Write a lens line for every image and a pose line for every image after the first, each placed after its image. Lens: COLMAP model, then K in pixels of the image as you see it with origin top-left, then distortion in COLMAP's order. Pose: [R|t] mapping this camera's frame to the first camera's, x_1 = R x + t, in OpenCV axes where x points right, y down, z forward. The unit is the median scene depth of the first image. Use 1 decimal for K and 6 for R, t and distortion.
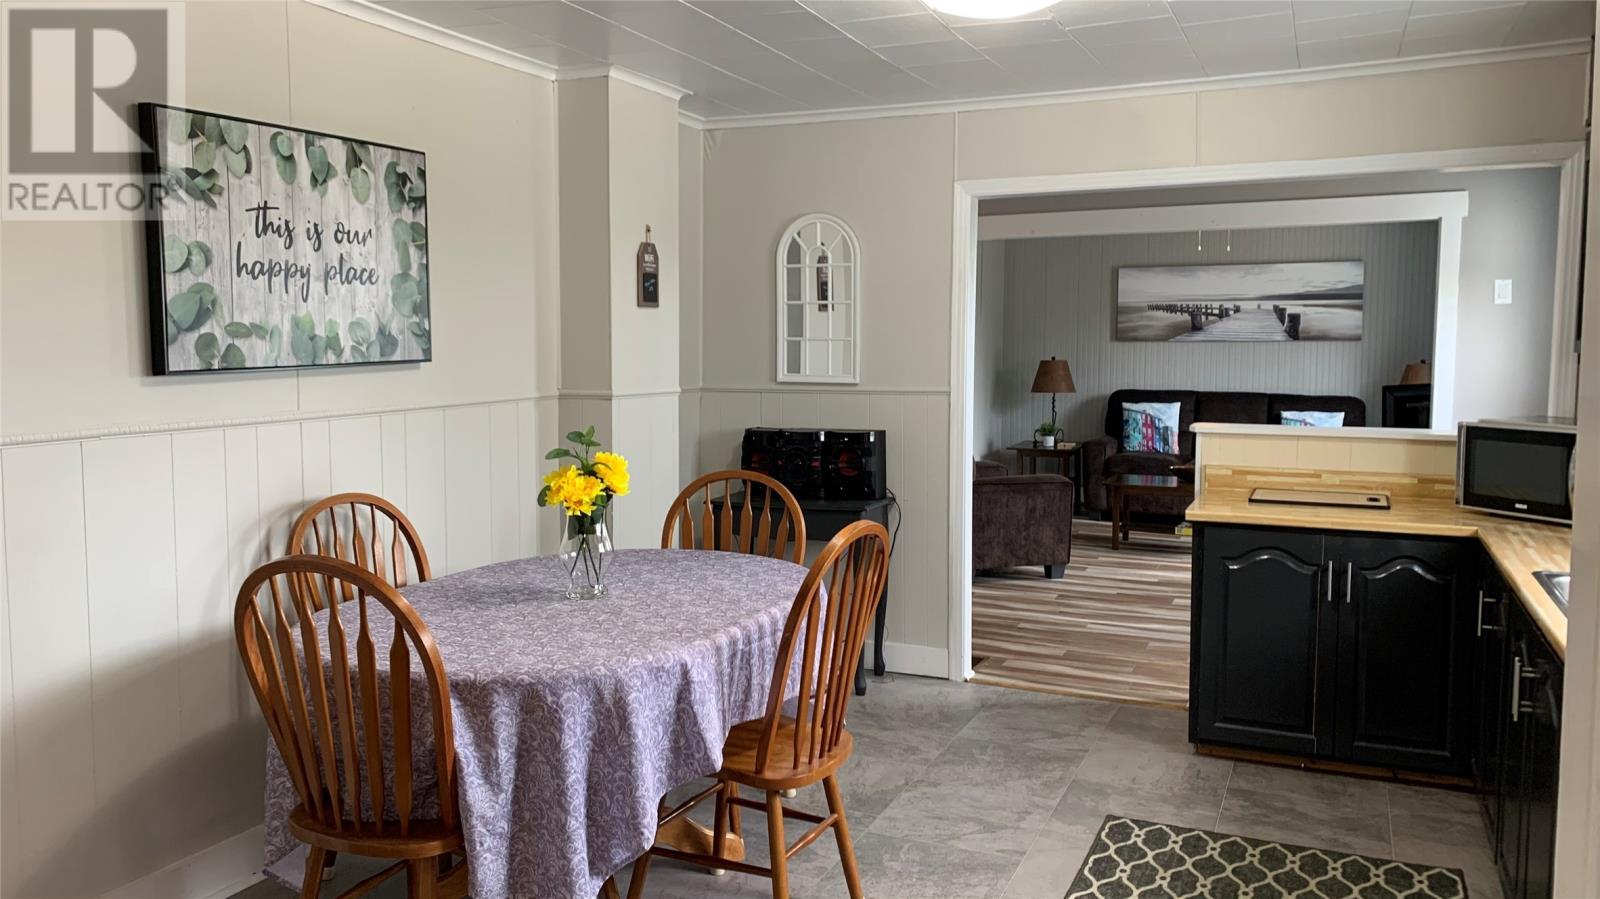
lens RADIAL K [[1224.9, 0, 791.1], [0, 1224.9, 435.2], [0, 0, 1]] dist [0.083618, -0.122620]
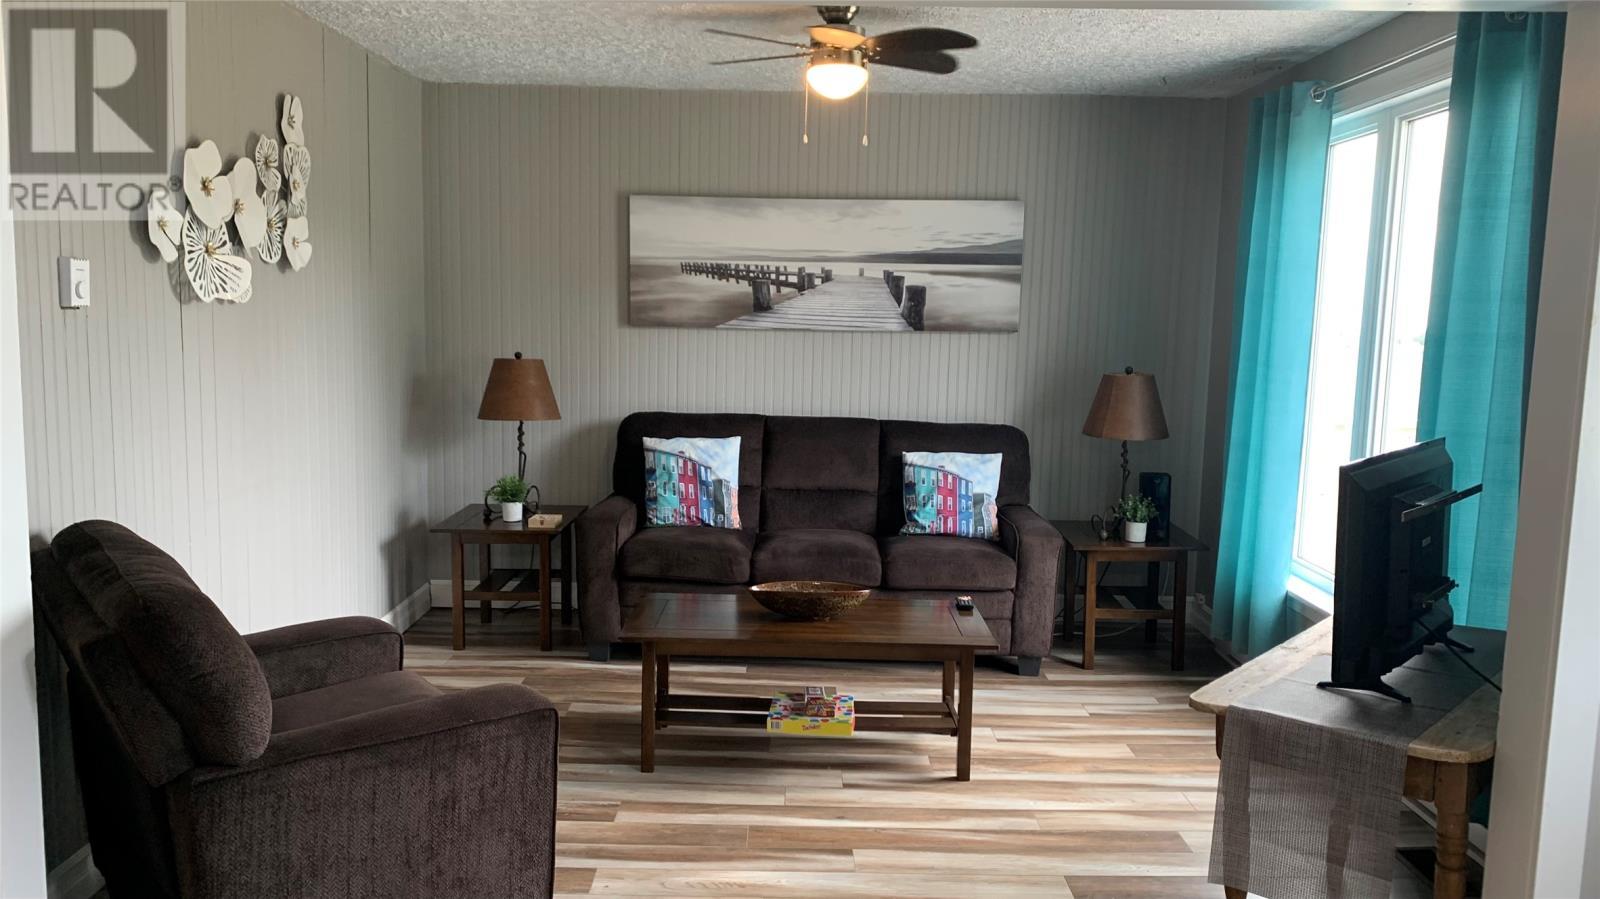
lens RADIAL K [[1224.9, 0, 774.7], [0, 1224.9, 459.8], [0, 0, 1]] dist [0.083618, -0.122620]
pose [[0.920550, -0.026632, 0.389716, 0.221433], [0.011852, 0.999118, 0.040283, -0.078584], [-0.390445, -0.032464, 0.920054, 0.961557]]
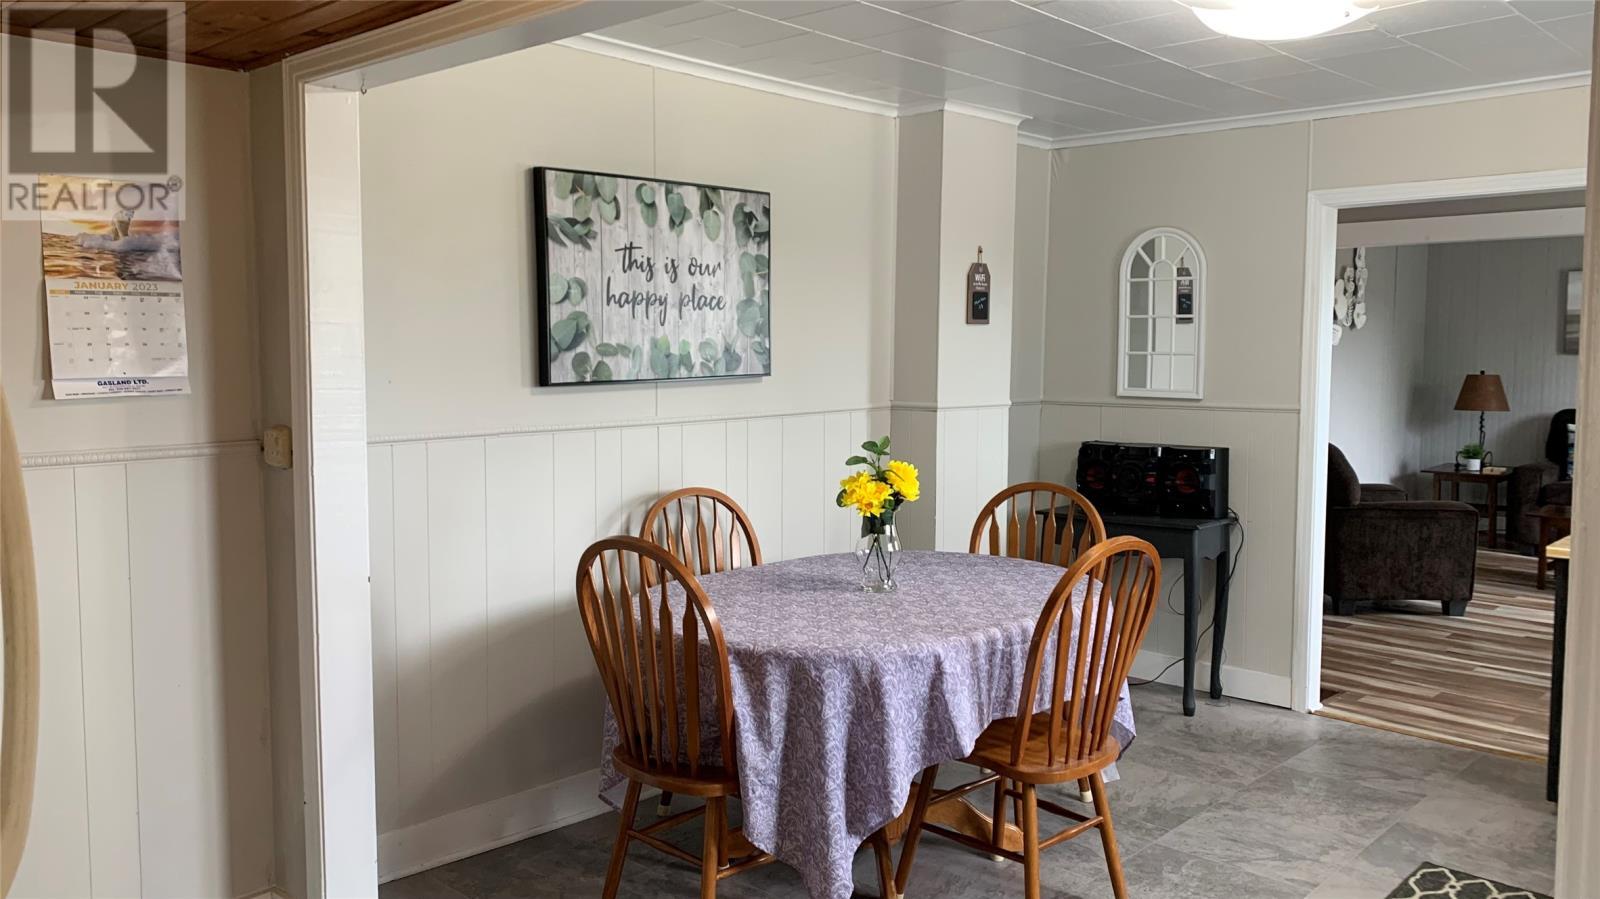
lens RADIAL K [[1224.9, 0, 791.9], [0, 1224.9, 434.5], [0, 0, 1]] dist [0.083618, -0.122620]
pose [[0.943345, 0.027065, -0.330707, 0.081246], [-0.028993, 0.999579, -0.000899, -0.003867], [0.330544, 0.010436, 0.943733, -0.047091]]
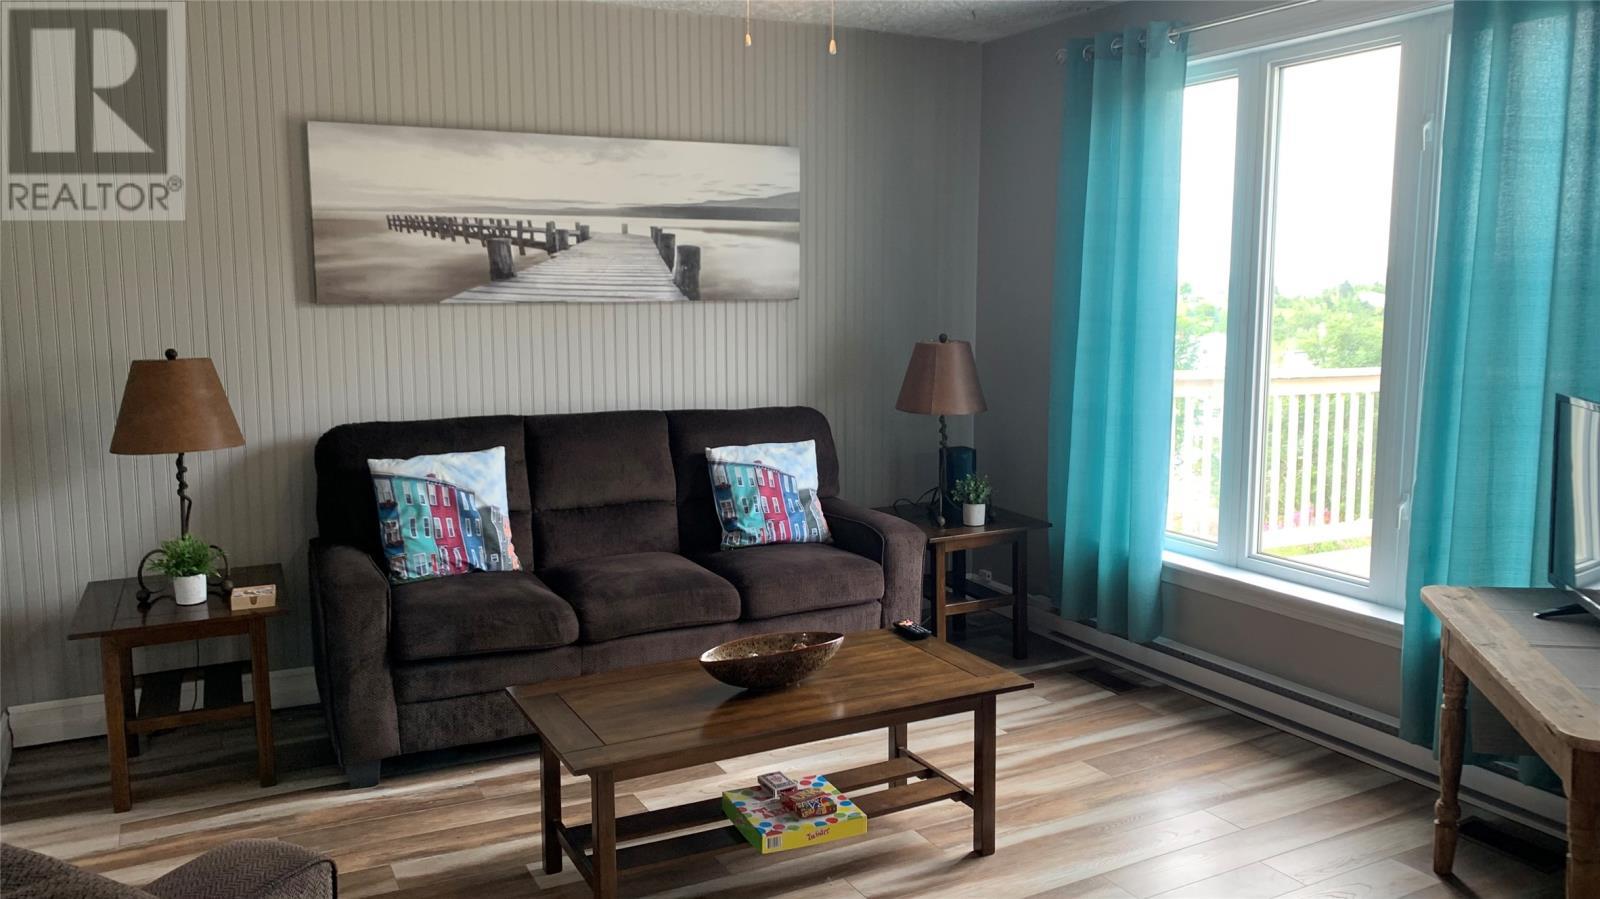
lens RADIAL K [[1224.9, 0, 805.3], [0, 1224.9, 442.0], [0, 0, 1]] dist [0.083618, -0.122620]
pose [[0.625167, -0.100407, 0.774006, 0.098849], [0.070218, 0.994905, 0.072347, -0.105830], [-0.777326, 0.009120, 0.629032, 1.319820]]
